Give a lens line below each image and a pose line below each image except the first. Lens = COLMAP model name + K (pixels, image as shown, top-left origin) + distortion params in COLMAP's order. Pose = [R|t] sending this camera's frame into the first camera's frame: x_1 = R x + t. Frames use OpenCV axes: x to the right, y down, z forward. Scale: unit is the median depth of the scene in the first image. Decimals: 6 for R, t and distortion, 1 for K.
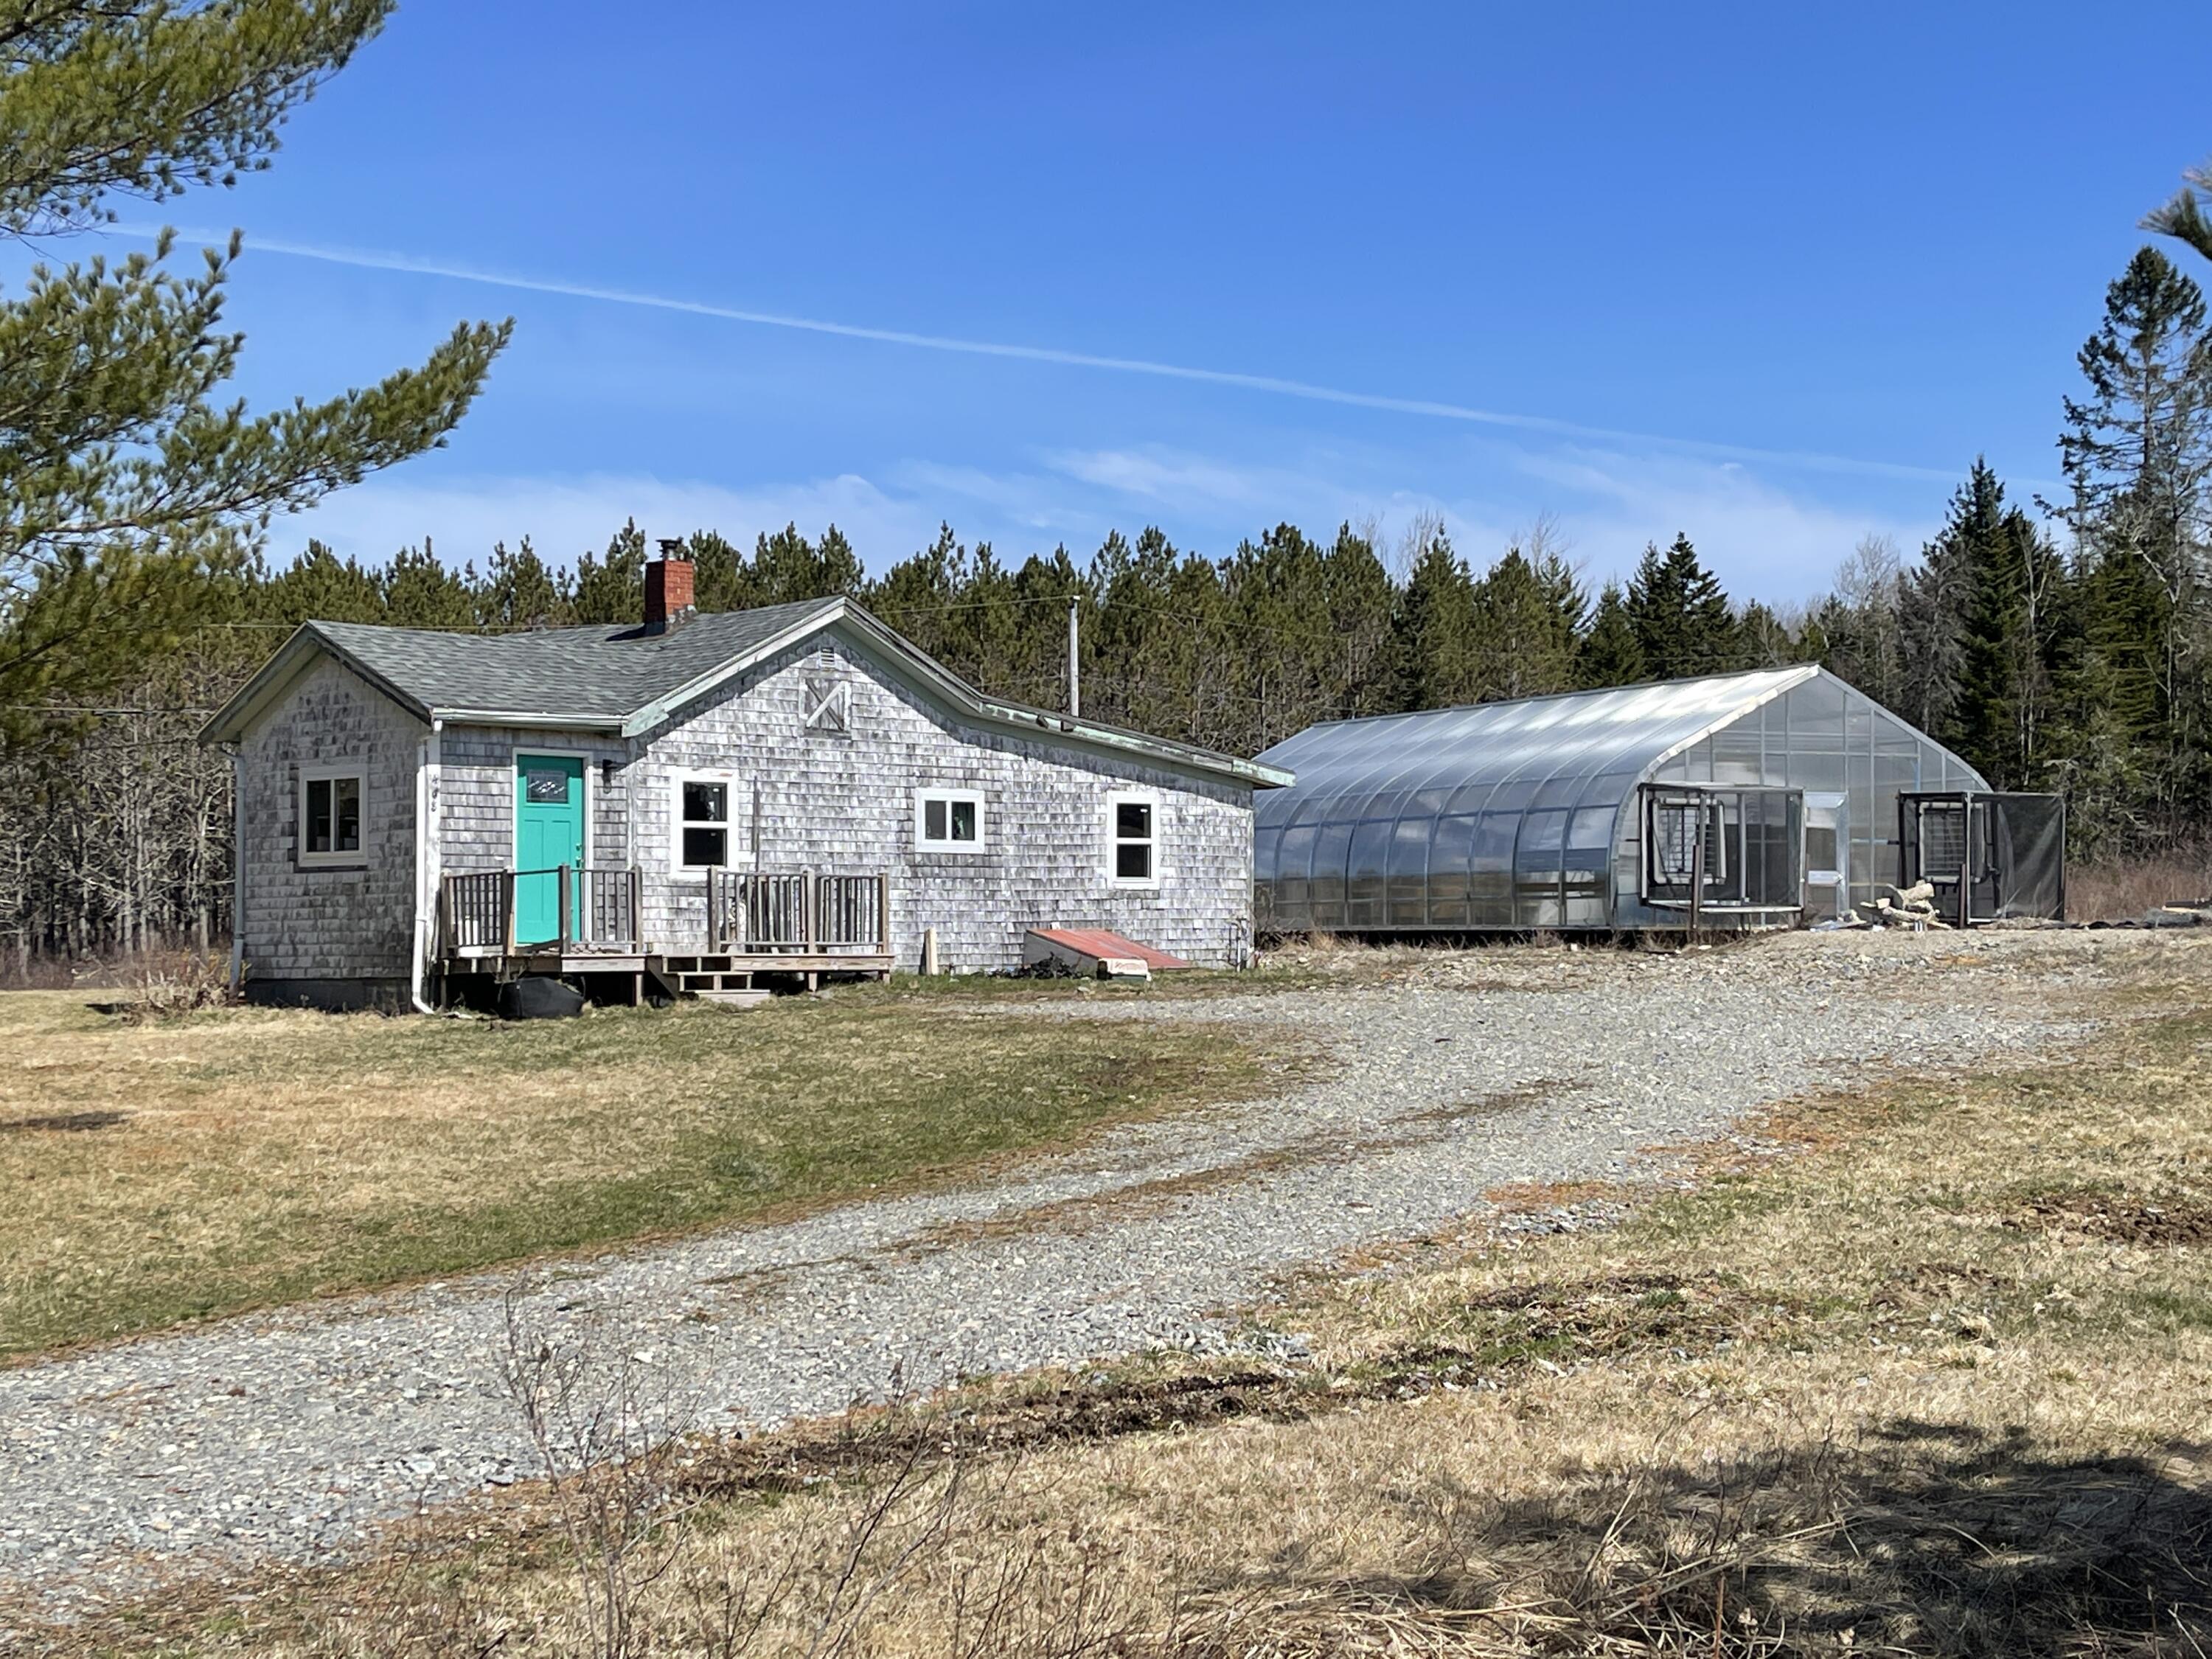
lens RADIAL K [[3379.5, 0, 1114.2], [0, 3379.5, 824.0], [0, 0, 1]] dist [0.082396, 0.000000]
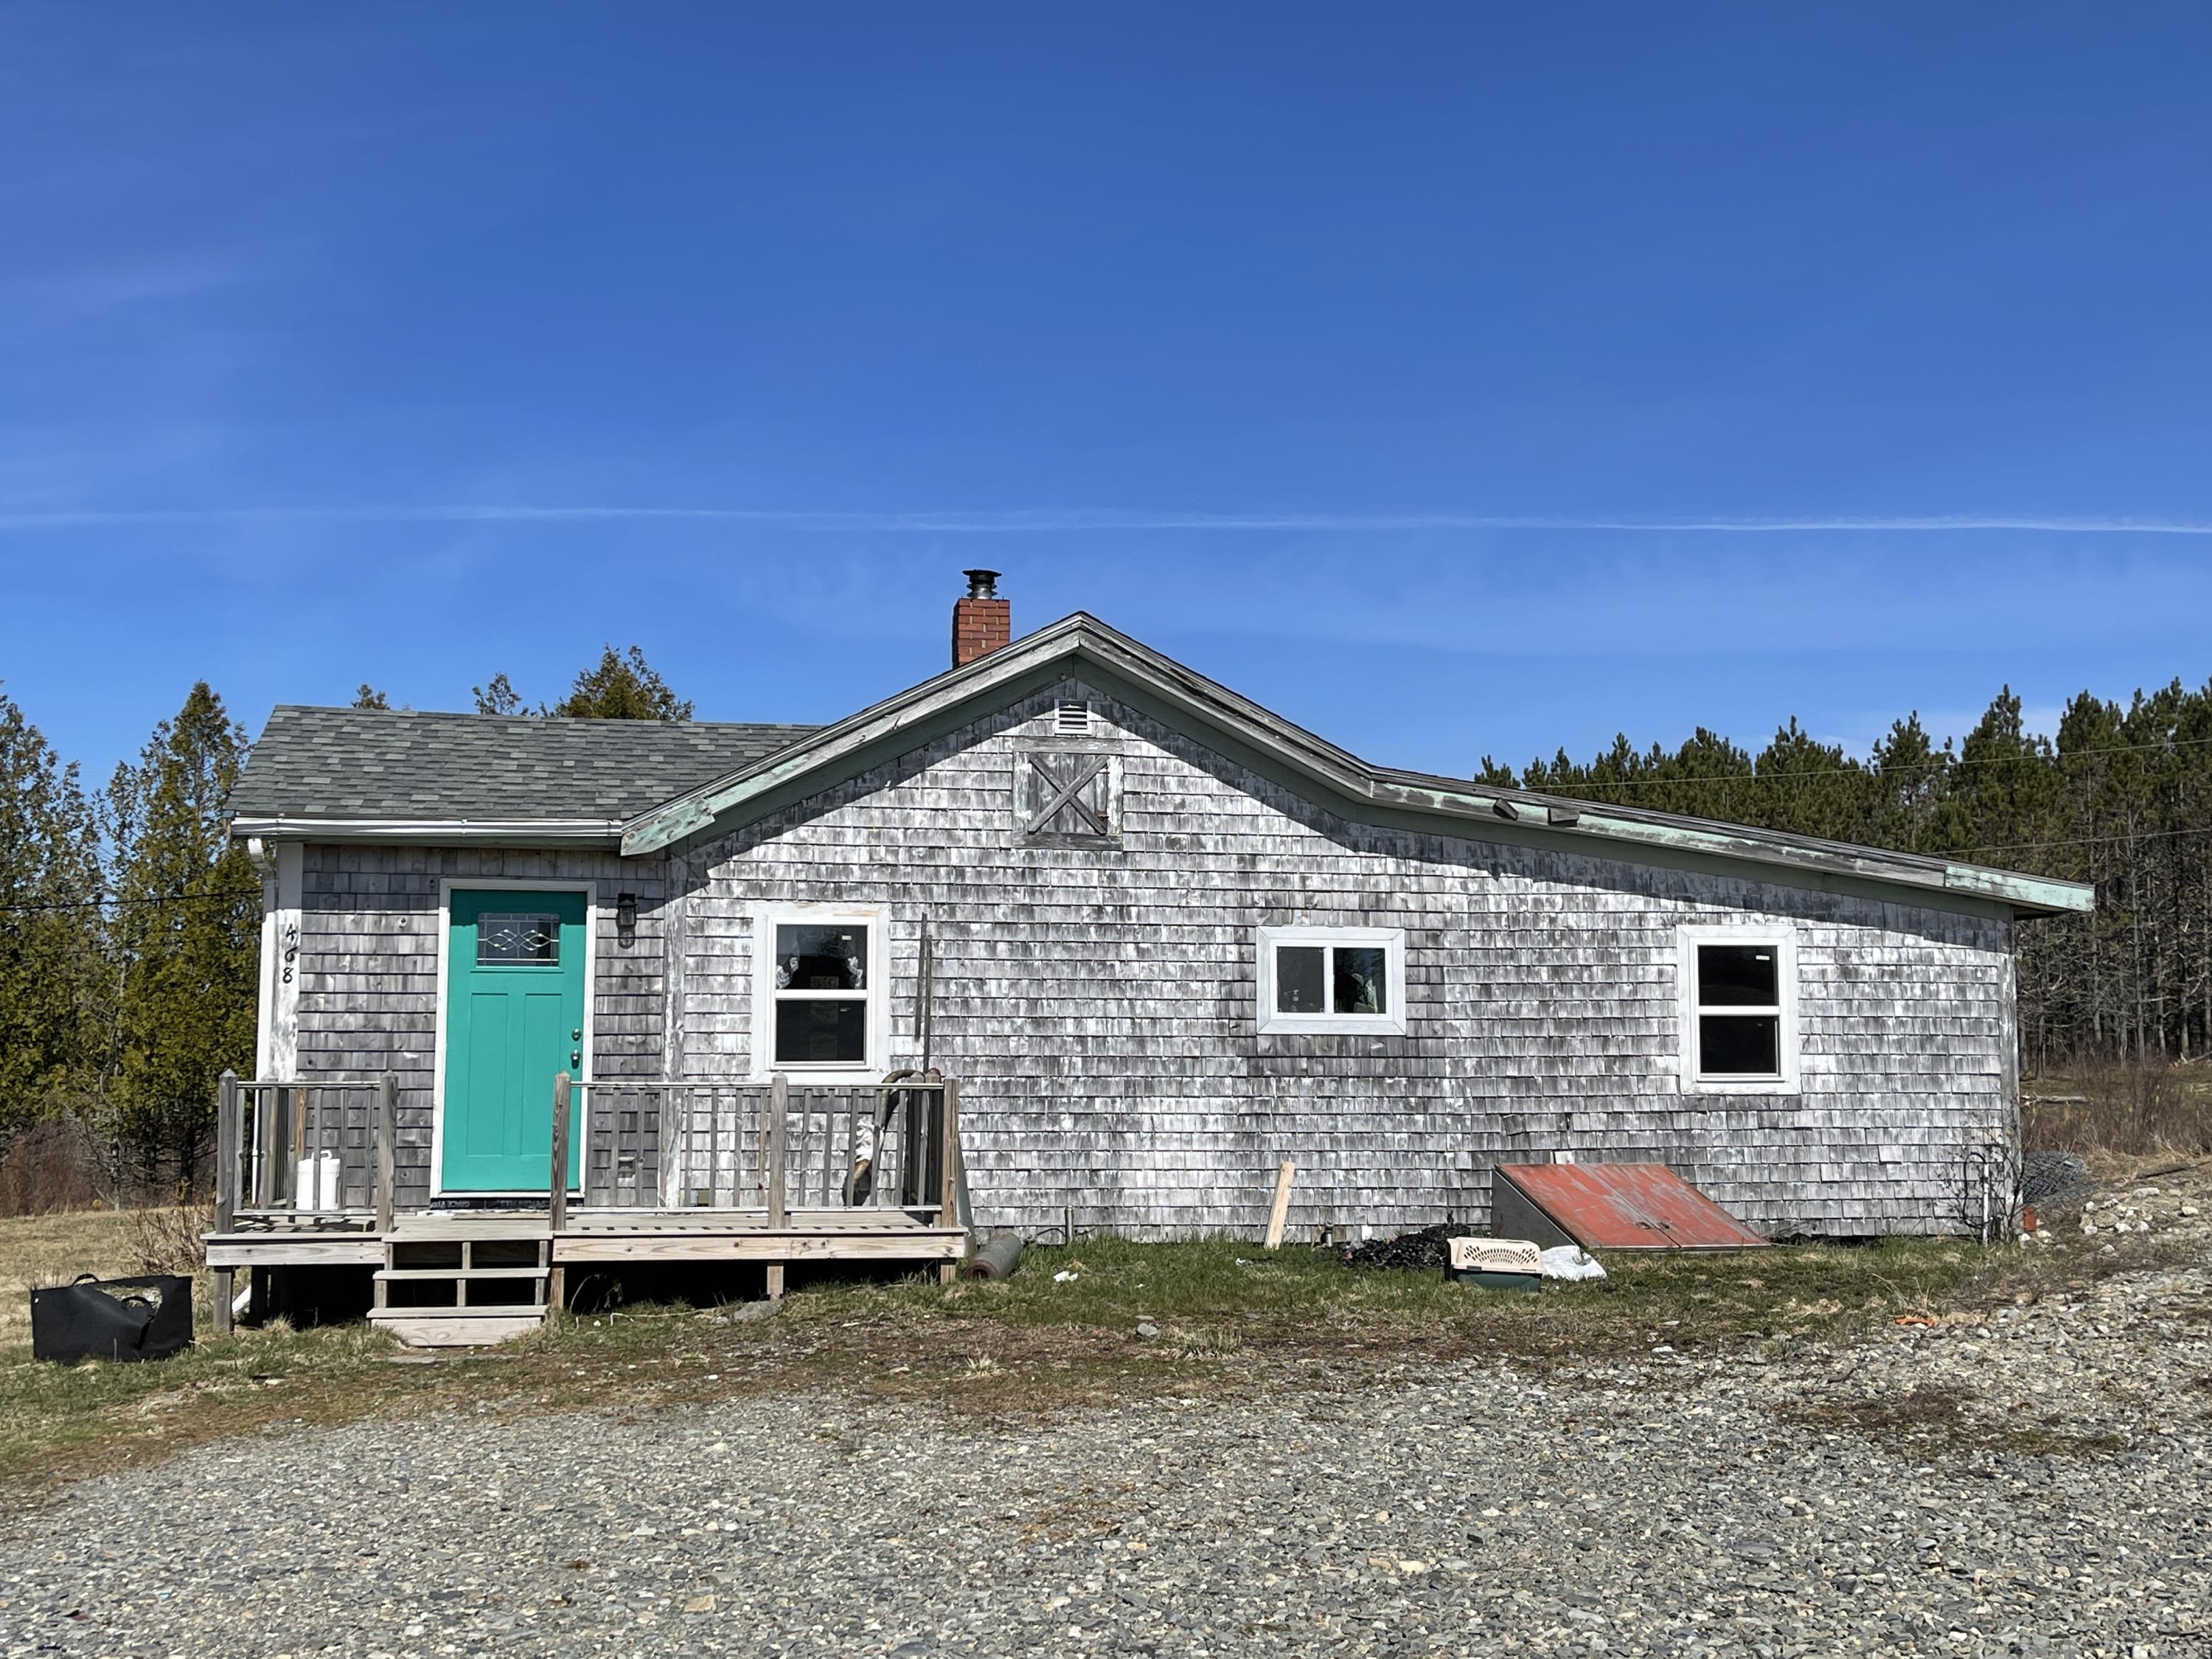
lens RADIAL K [[2470.4, 0, 1107.9], [0, 2470.4, 816.4], [0, 0, 1]] dist [0.077765, 0.000000]
pose [[0.828518, -0.051180, -0.557619, 0.184828], [0.014515, 0.997443, -0.069982, 0.000106], [0.559774, 0.049888, 0.827142, 0.689156]]
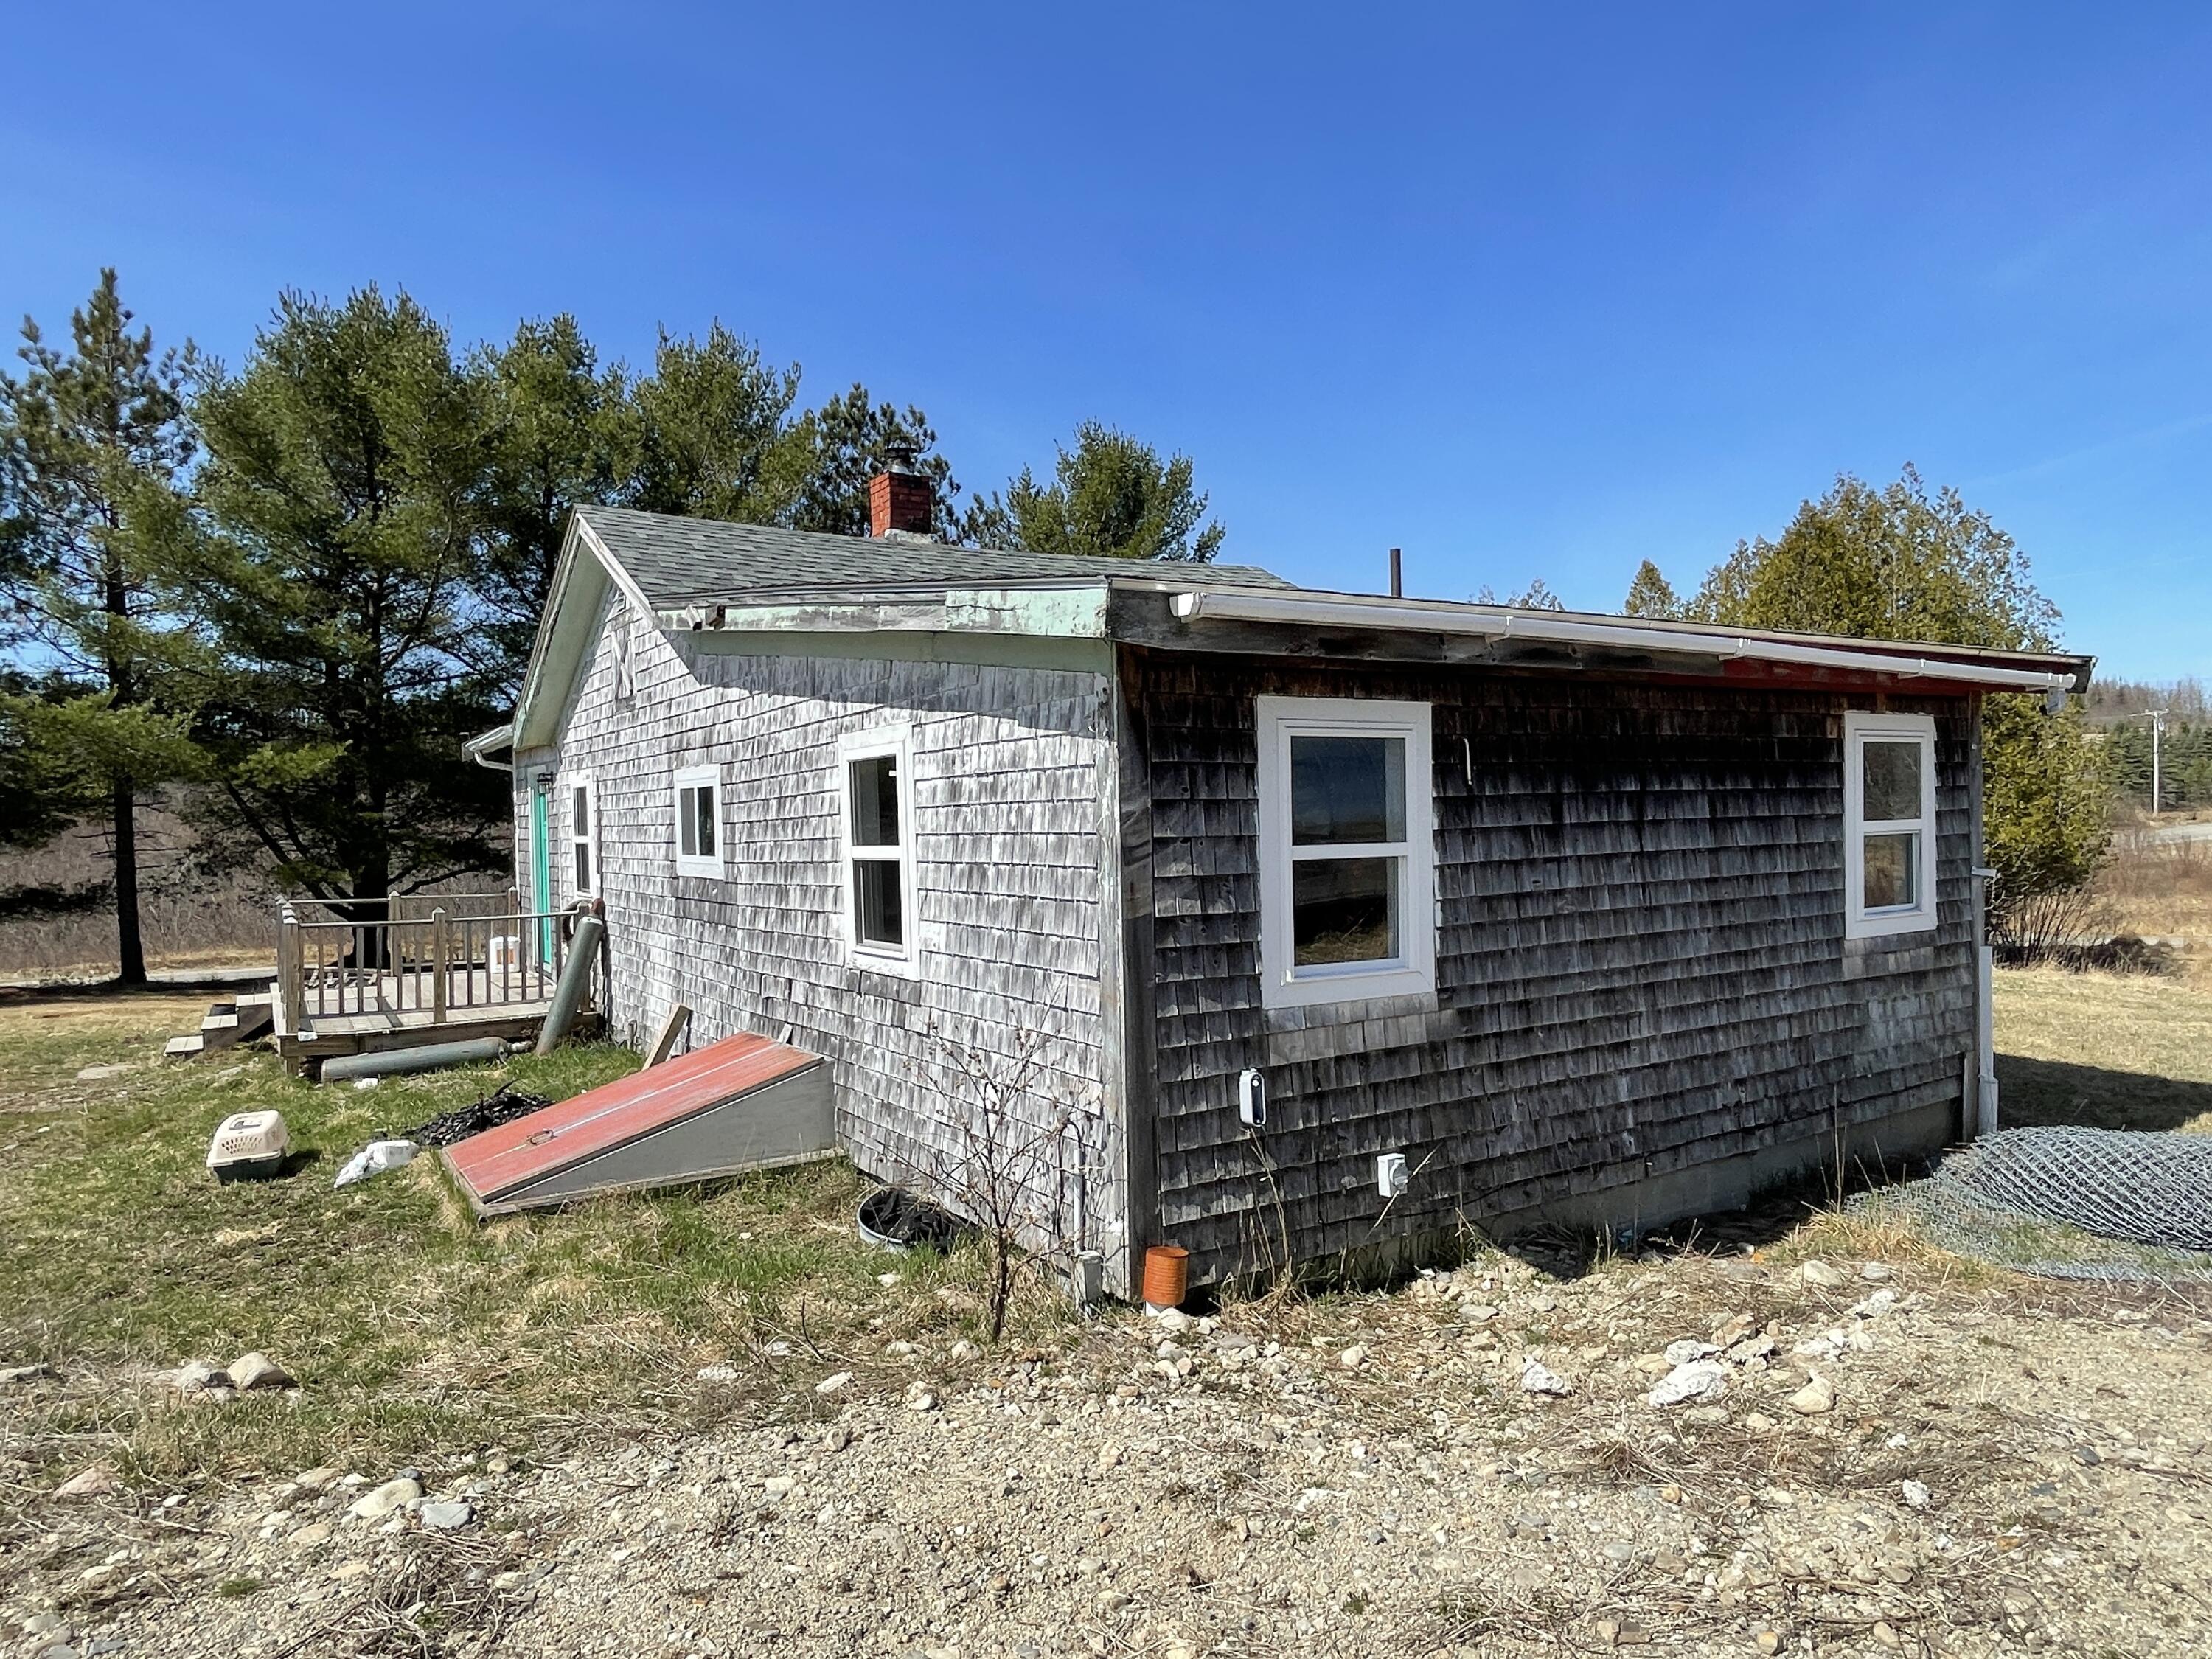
lens RADIAL K [[1365.4, 0, 1108.2], [0, 1365.4, 832.1], [0, 0, 1]] dist [-0.000370, -0.000019]
pose [[-0.190603, 0.013590, -0.981573, 0.188499], [0.053185, 0.998579, 0.003498, 0.004167], [0.980225, -0.051538, -0.191055, 1.250689]]
